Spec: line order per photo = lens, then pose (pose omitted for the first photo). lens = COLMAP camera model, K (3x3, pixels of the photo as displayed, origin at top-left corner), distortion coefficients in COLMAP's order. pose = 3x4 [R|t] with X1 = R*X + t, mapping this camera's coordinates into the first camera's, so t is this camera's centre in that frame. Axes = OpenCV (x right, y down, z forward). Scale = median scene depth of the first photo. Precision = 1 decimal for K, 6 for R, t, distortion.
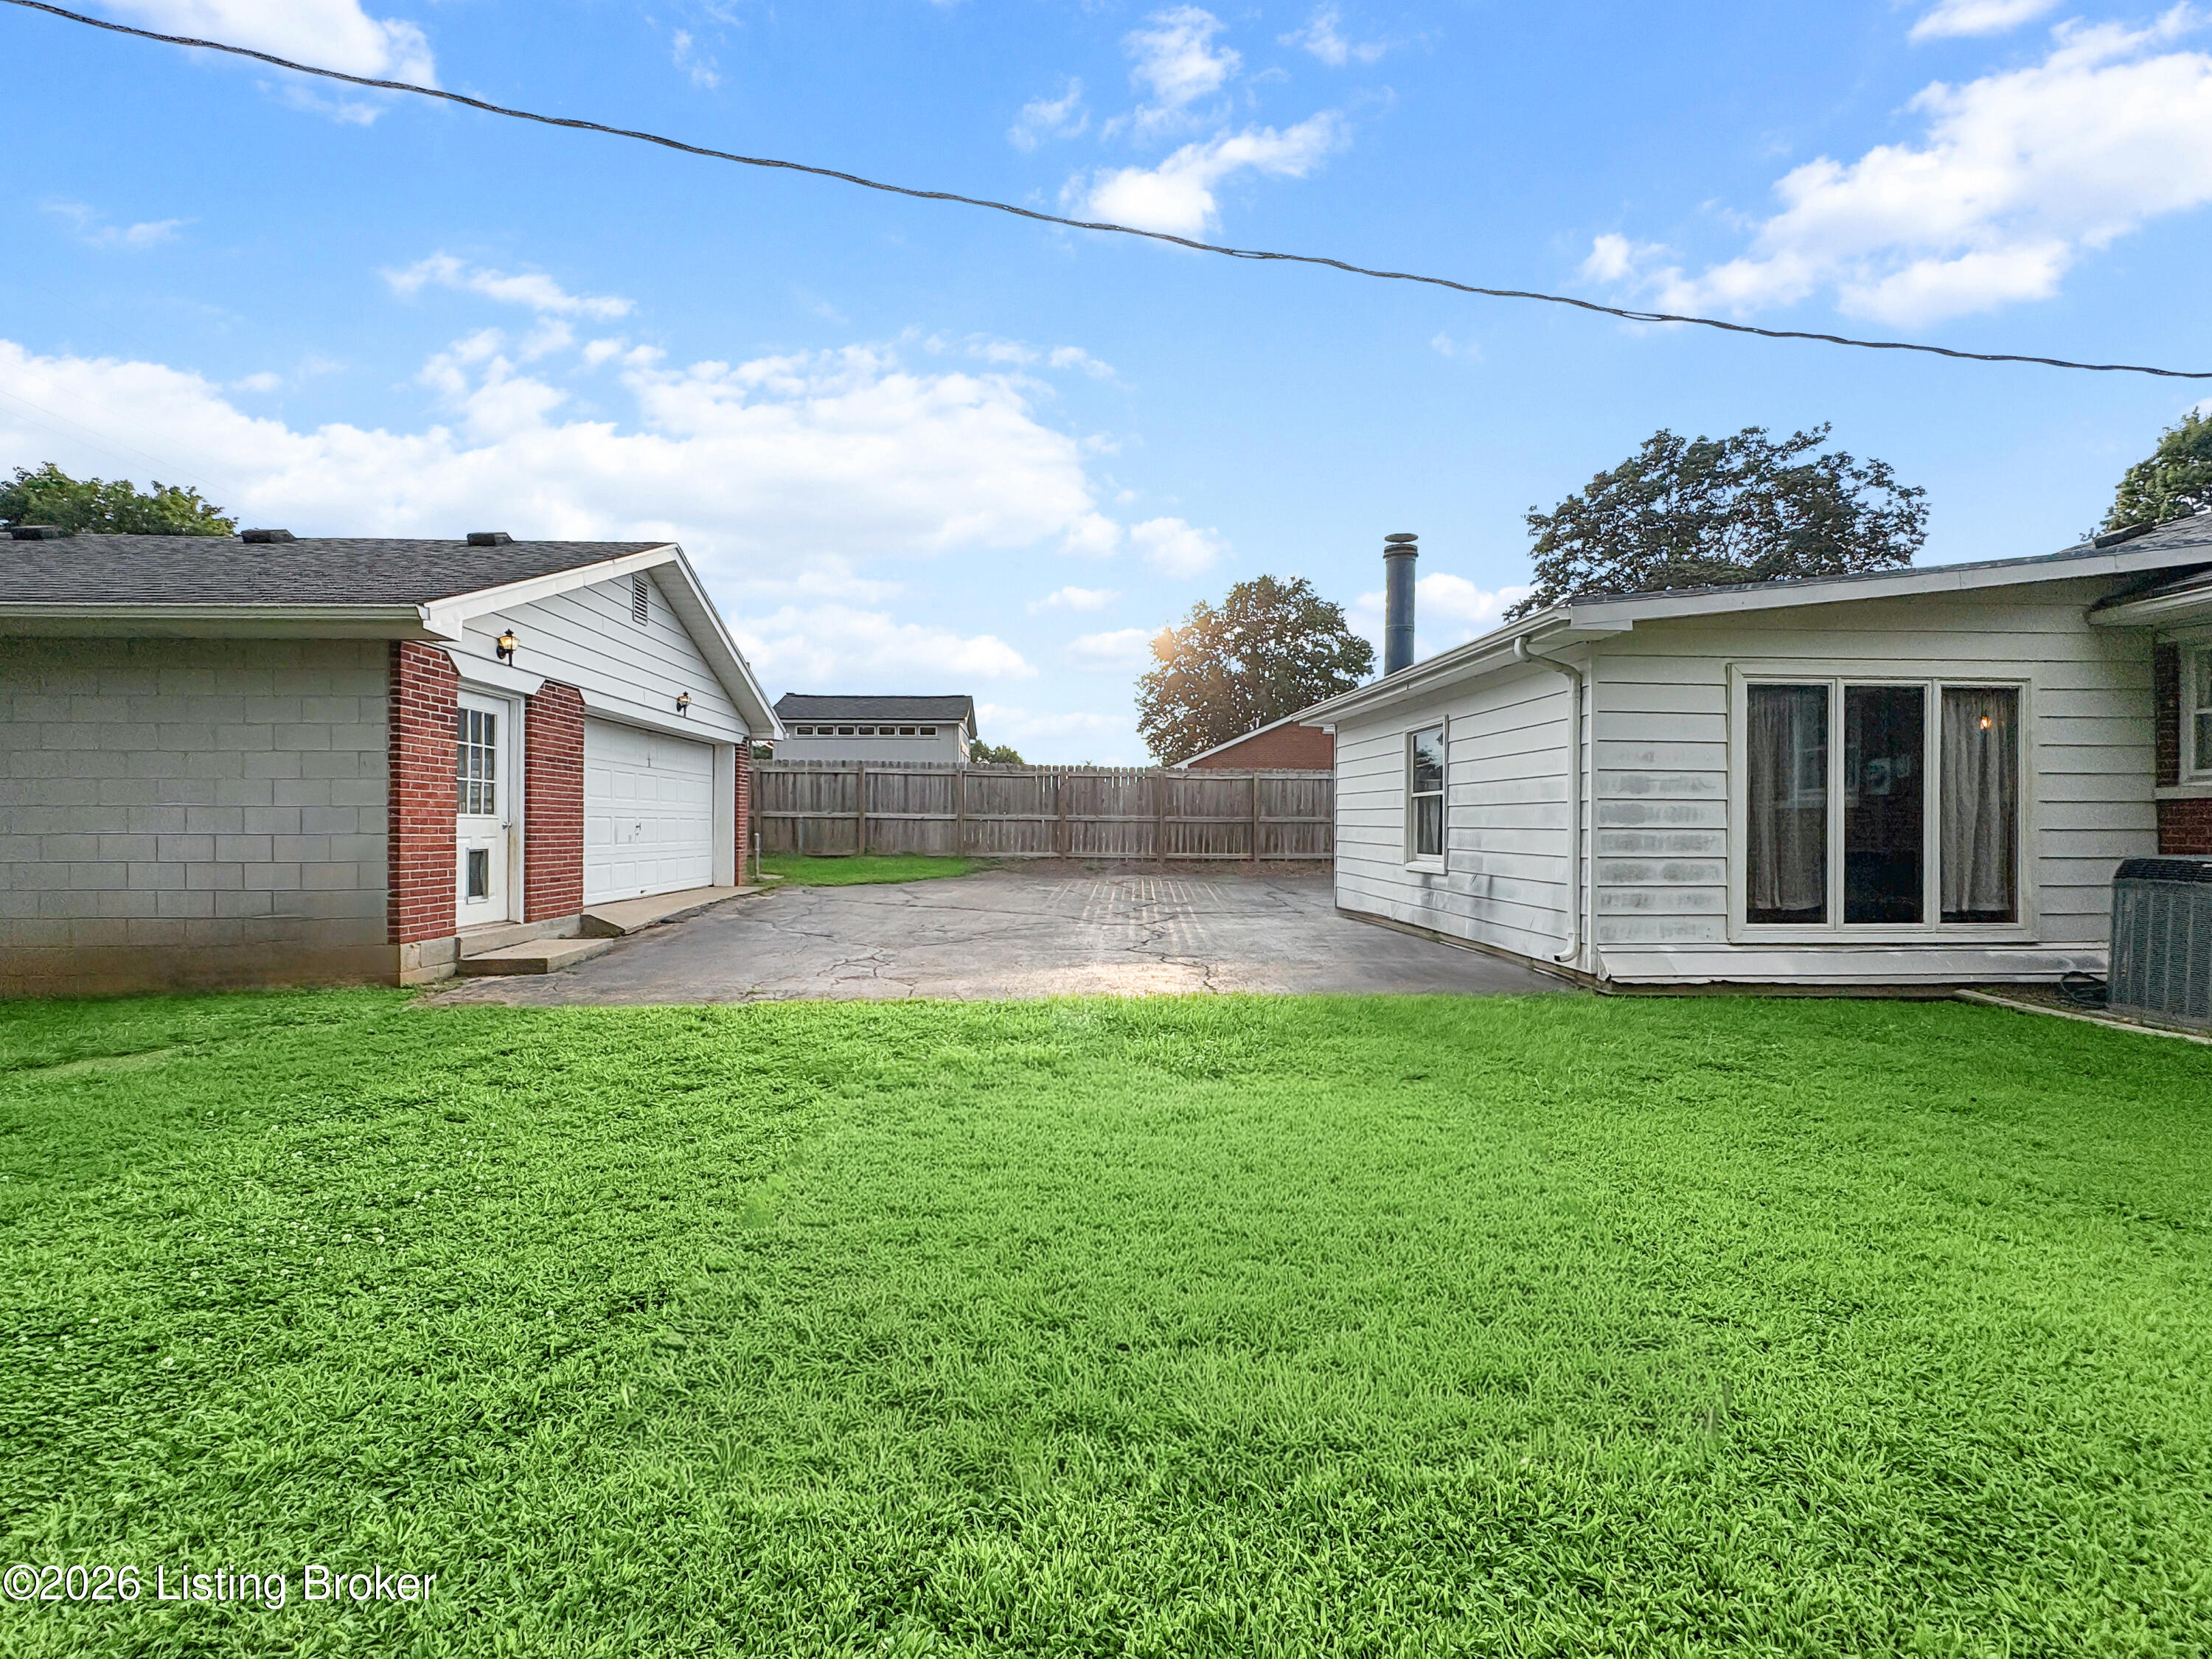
lens RADIAL K [[918.2, 0, 1116.3], [0, 918.2, 826.2], [0, 0, 1]] dist [-0.000489, -0.000234]
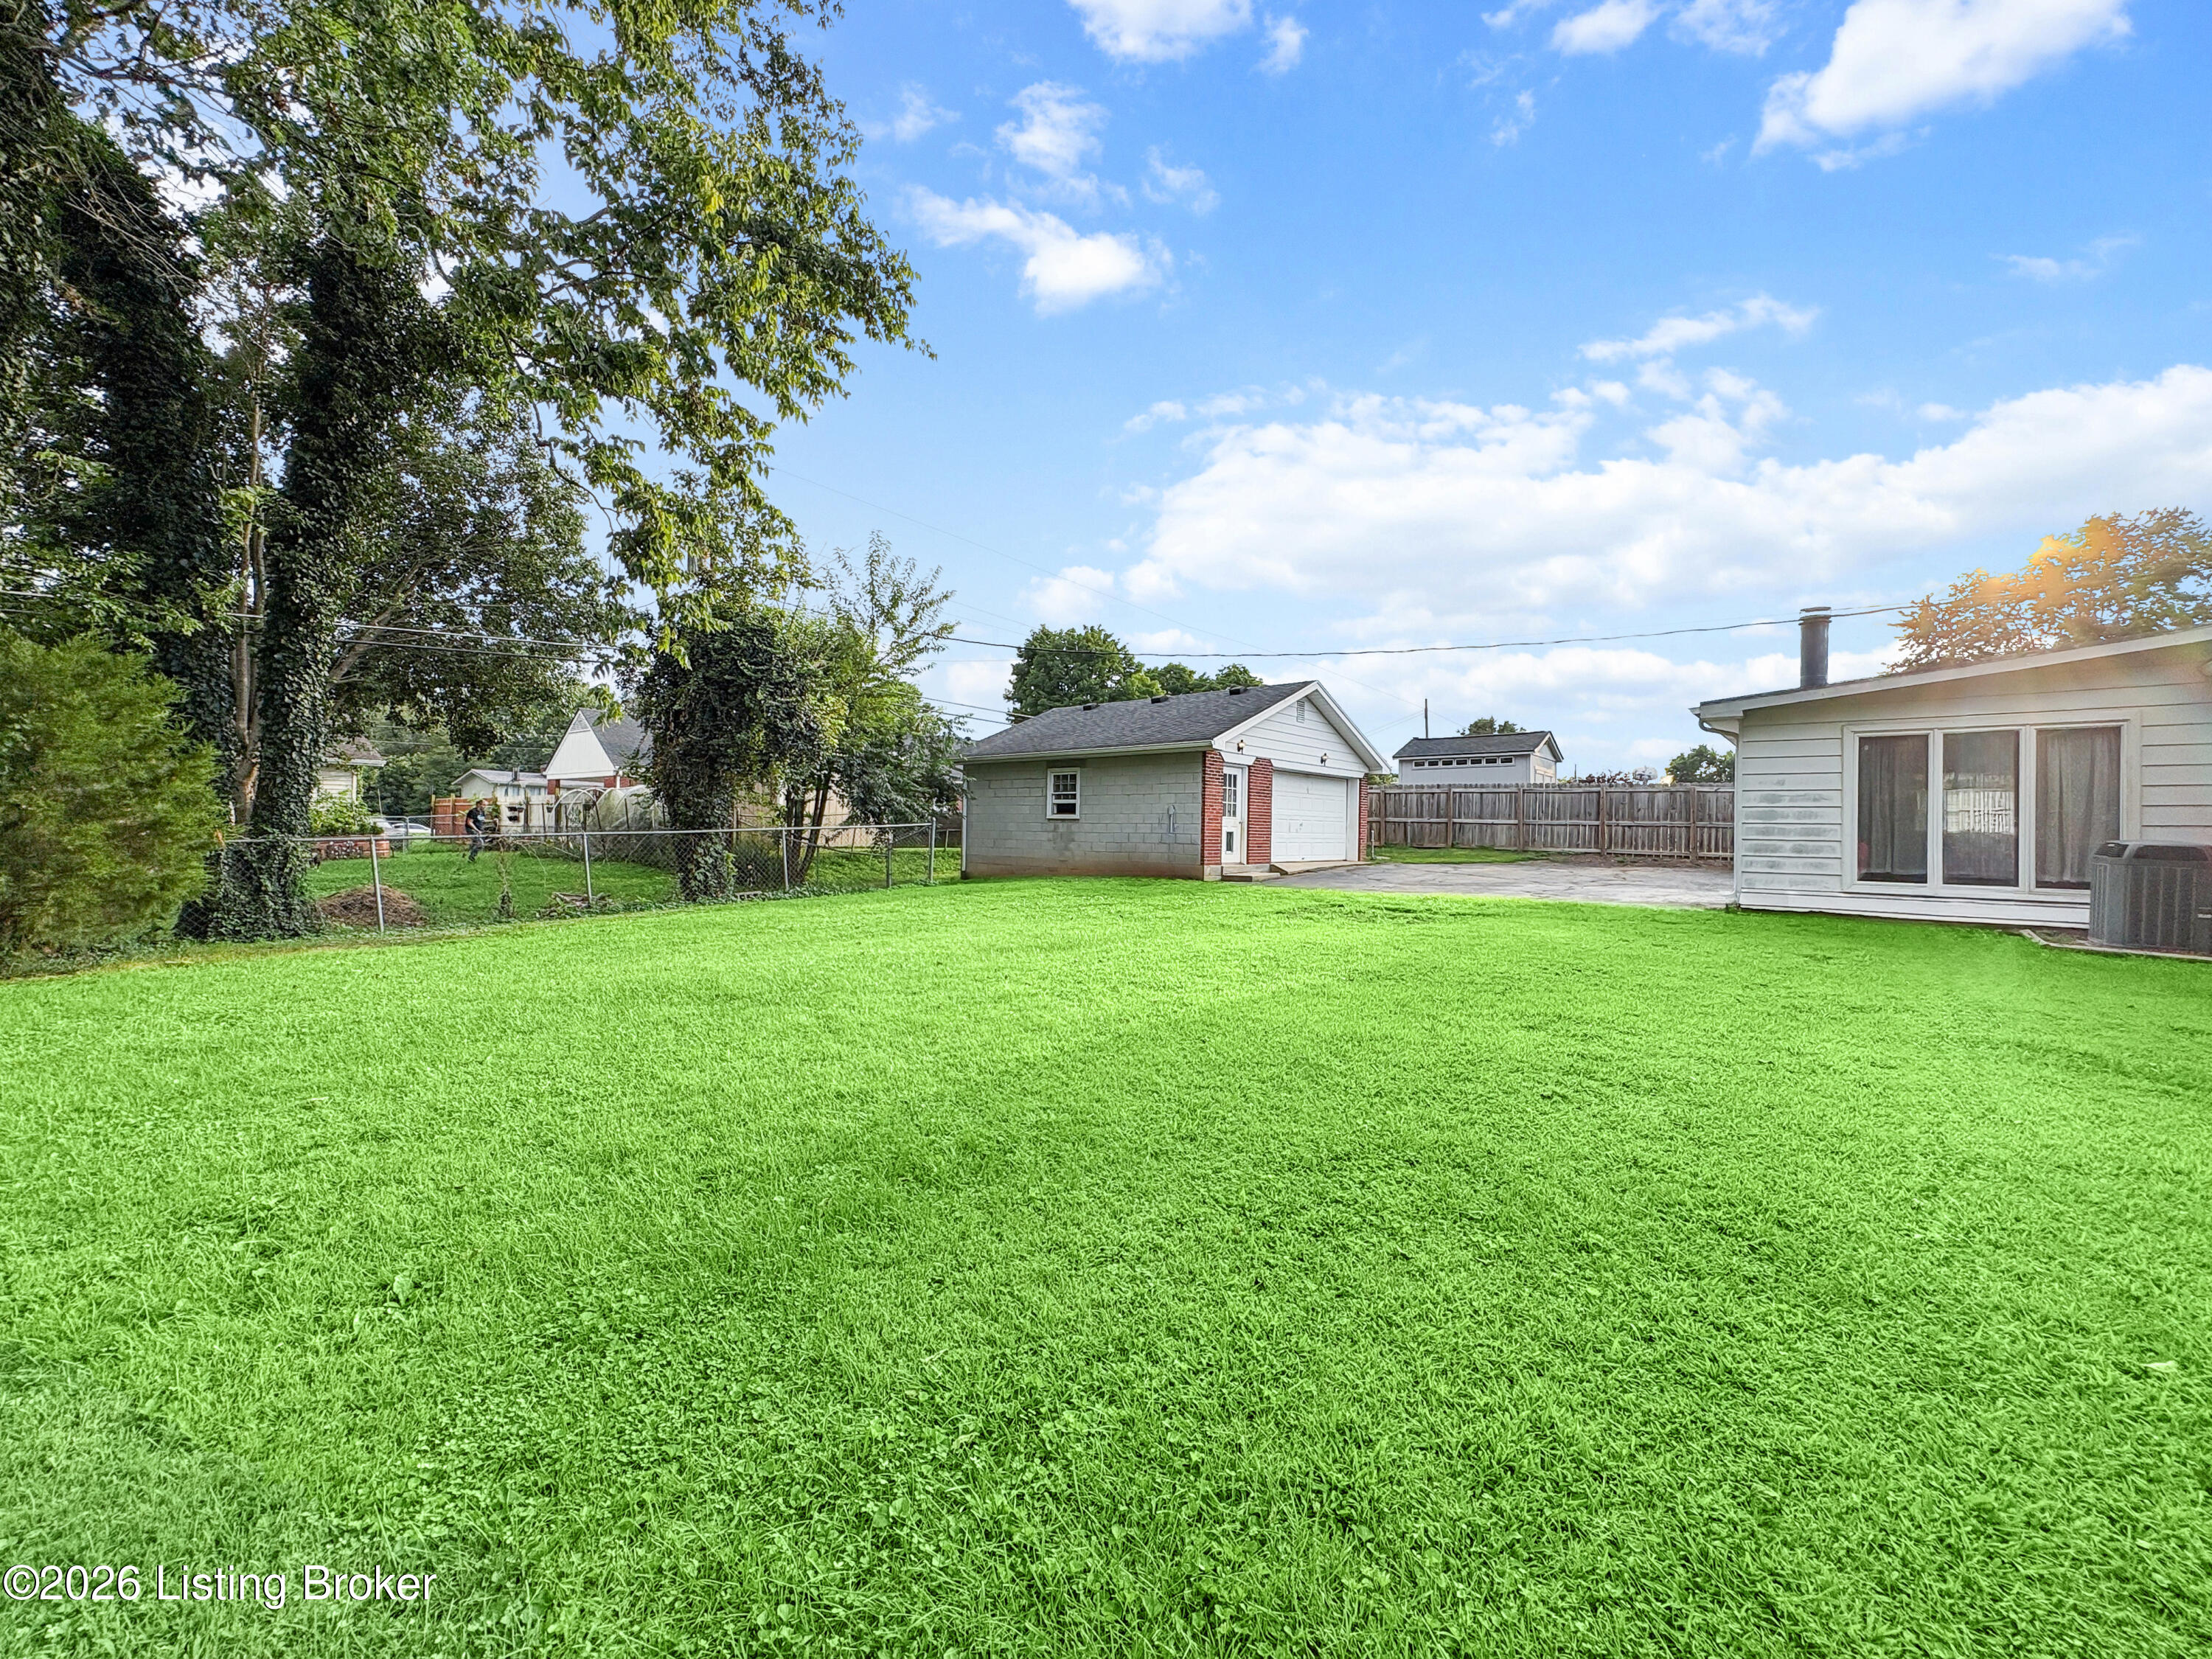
lens RADIAL K [[897.1, 0, 1080.0], [0, 897.1, 803.2], [0, 0, 1]] dist [0.000302, 0.000009]
pose [[0.704011, -0.011808, -0.710091, 0.328989], [-0.015468, 0.999370, -0.031955, 0.015145], [0.710021, 0.033481, 0.703384, -0.440605]]
